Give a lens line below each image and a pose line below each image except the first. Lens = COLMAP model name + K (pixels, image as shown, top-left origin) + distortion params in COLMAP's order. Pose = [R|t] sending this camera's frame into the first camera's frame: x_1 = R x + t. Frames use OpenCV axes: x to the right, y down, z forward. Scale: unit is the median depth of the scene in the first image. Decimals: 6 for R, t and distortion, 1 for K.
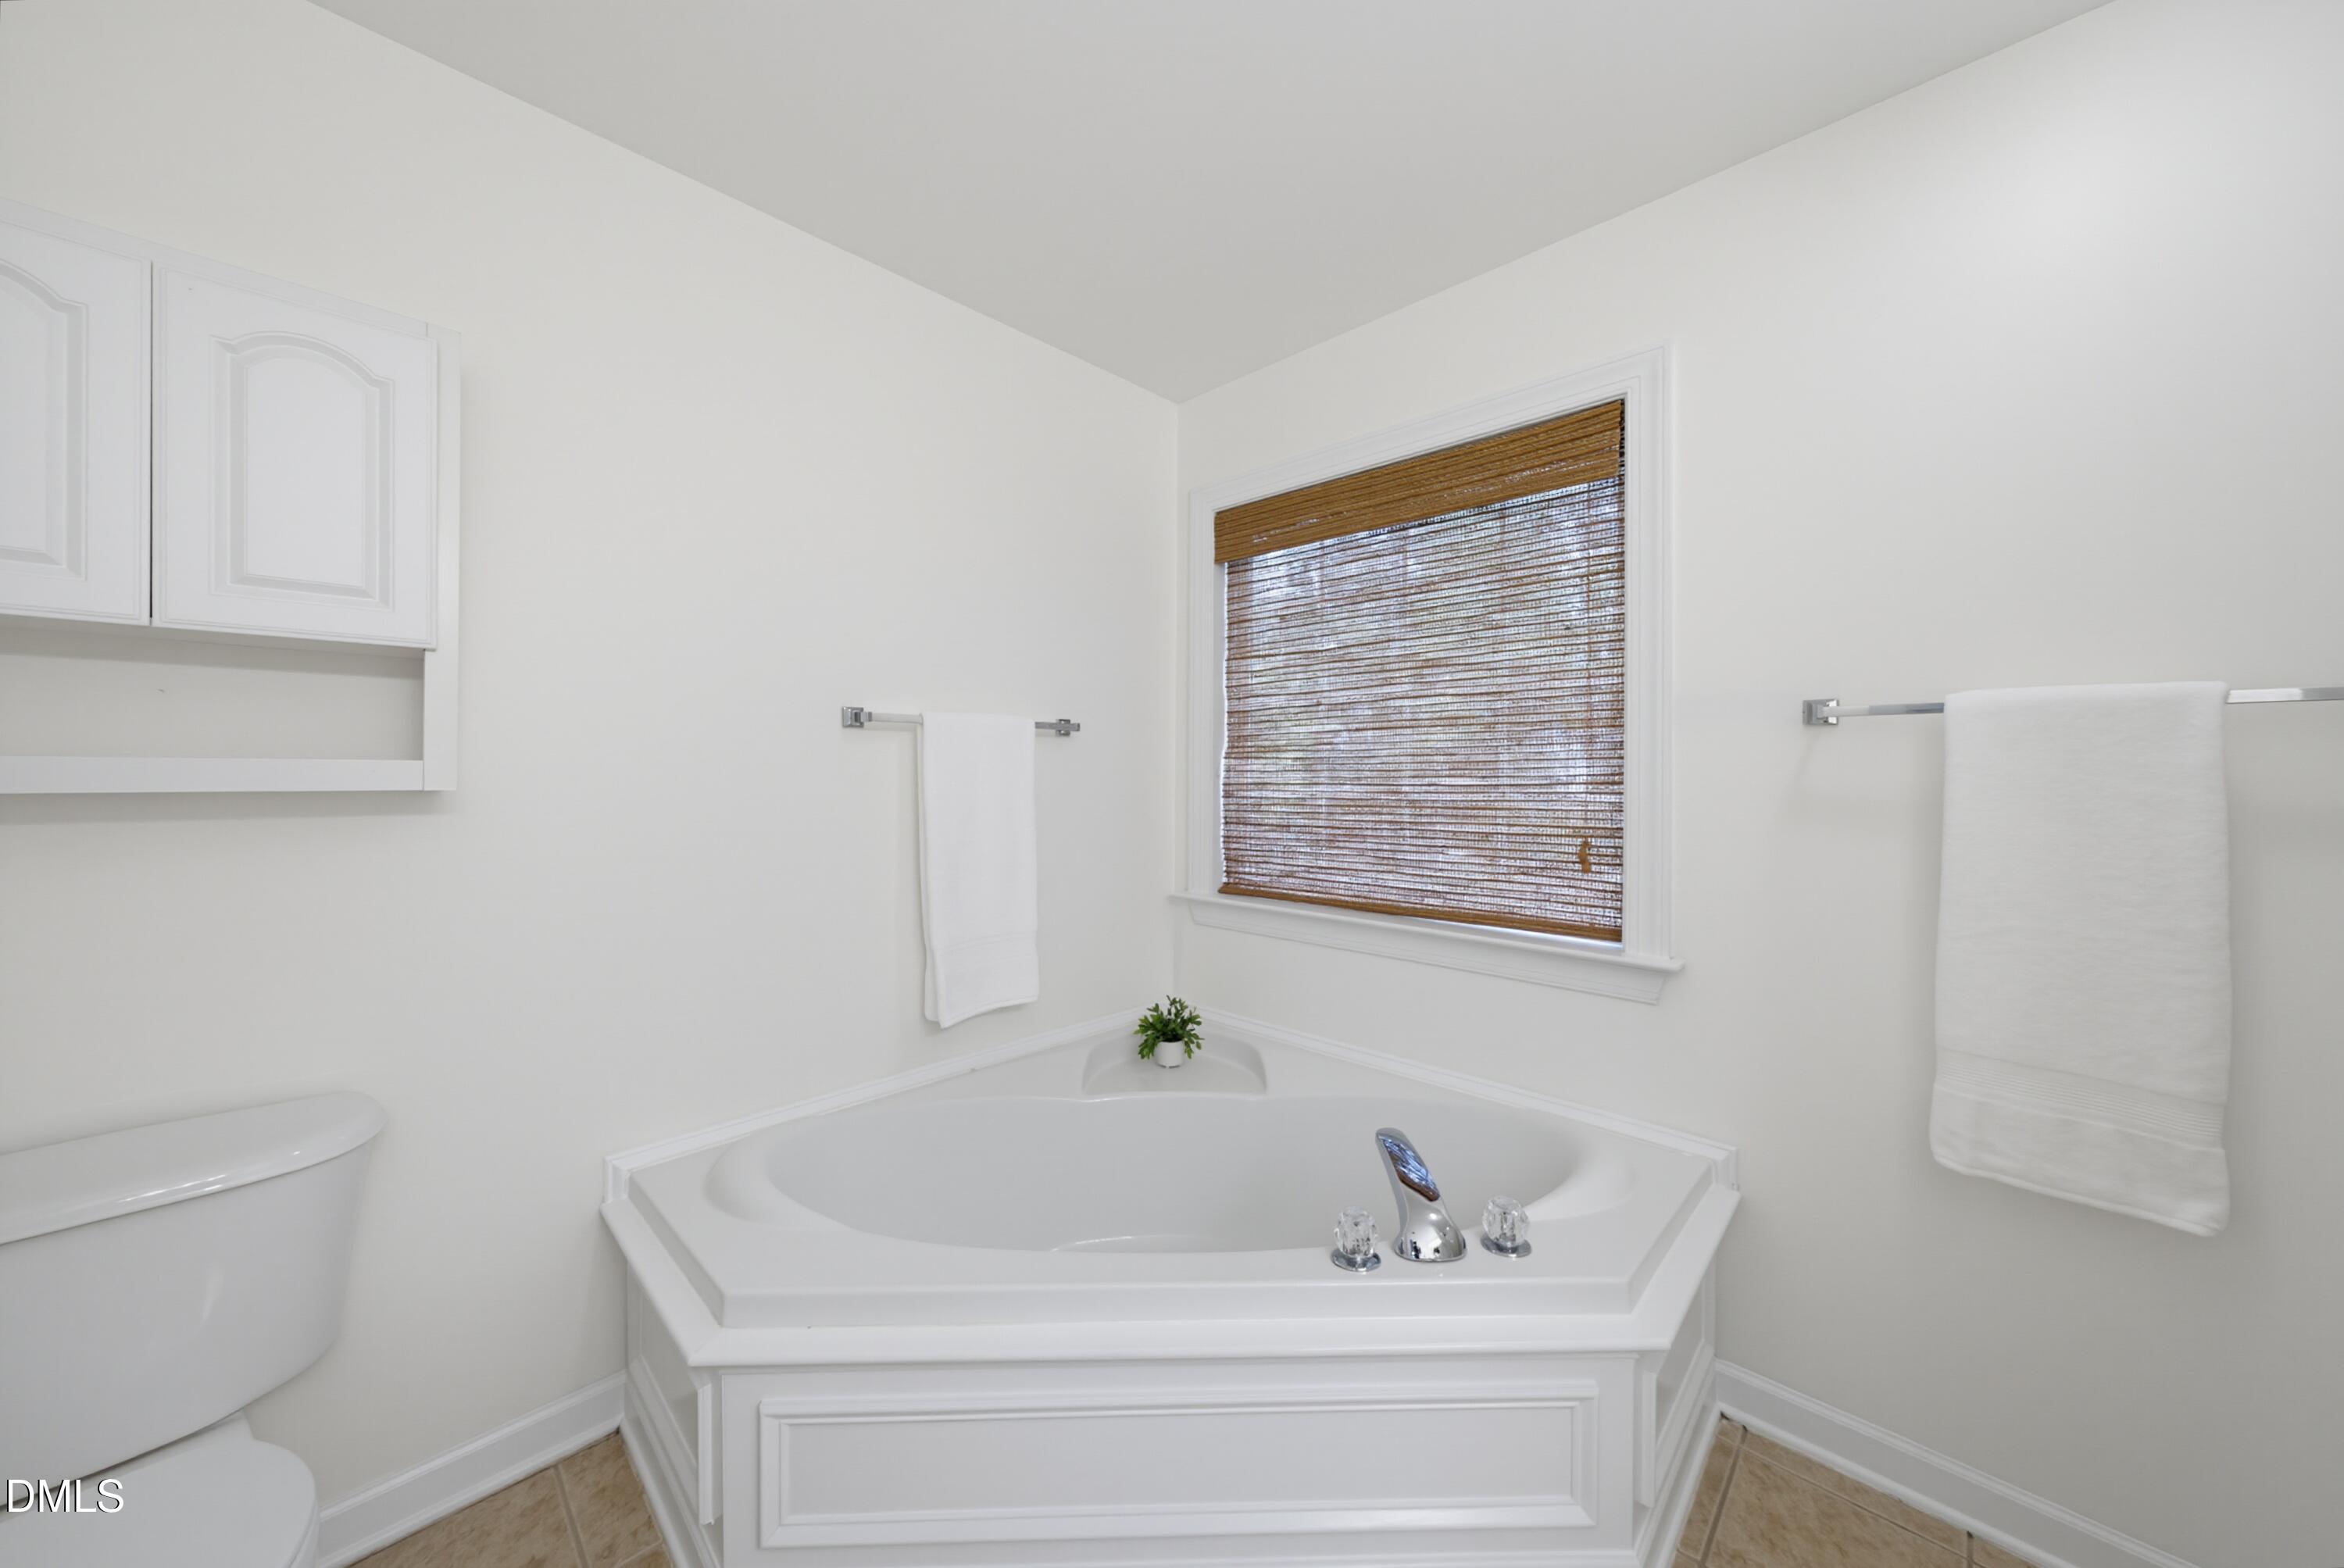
lens RADIAL K [[803.3, 0, 1182.8], [0, 803.3, 766.2], [0, 0, 1]] dist [-0.007799, 0.003533]
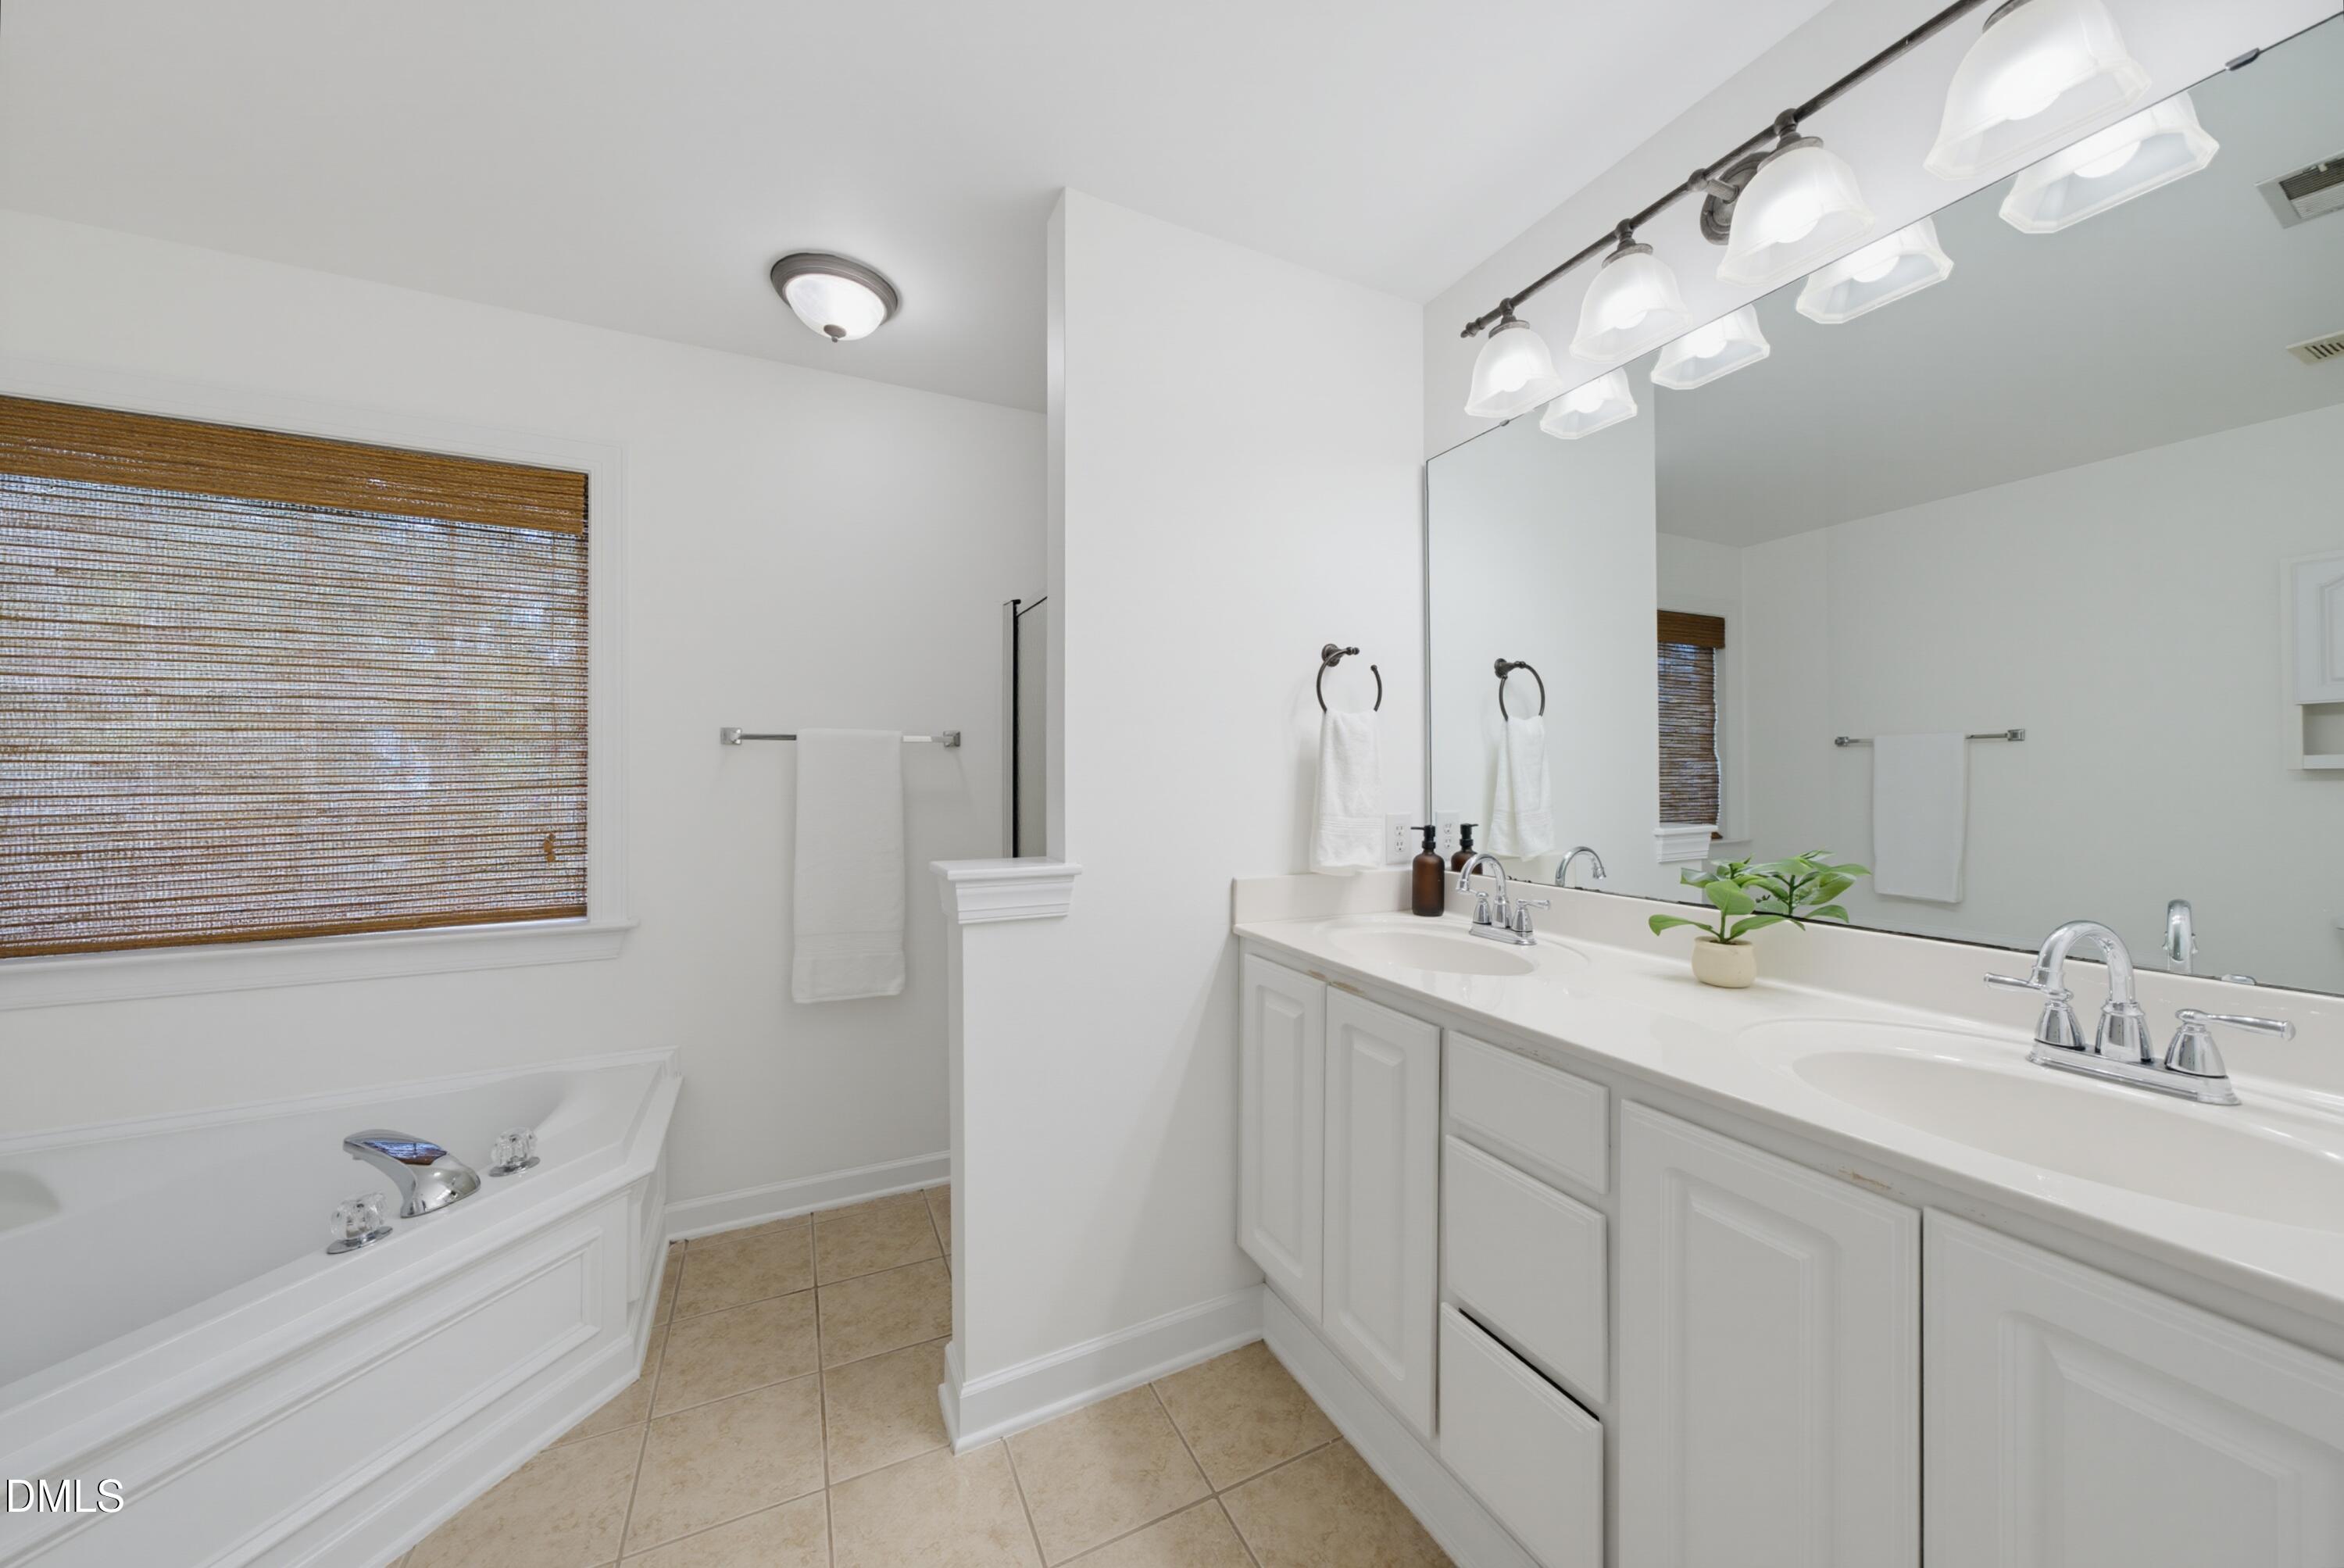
lens RADIAL K [[803.3, 0, 1184.6], [0, 803.3, 777.0], [0, 0, 1]] dist [-0.007799, 0.003533]
pose [[0.325422, 0.002784, 0.945565, -0.316528], [0.005509, 0.999973, -0.004840, 0.019239], [-0.945553, 0.006784, 0.325397, -0.268806]]
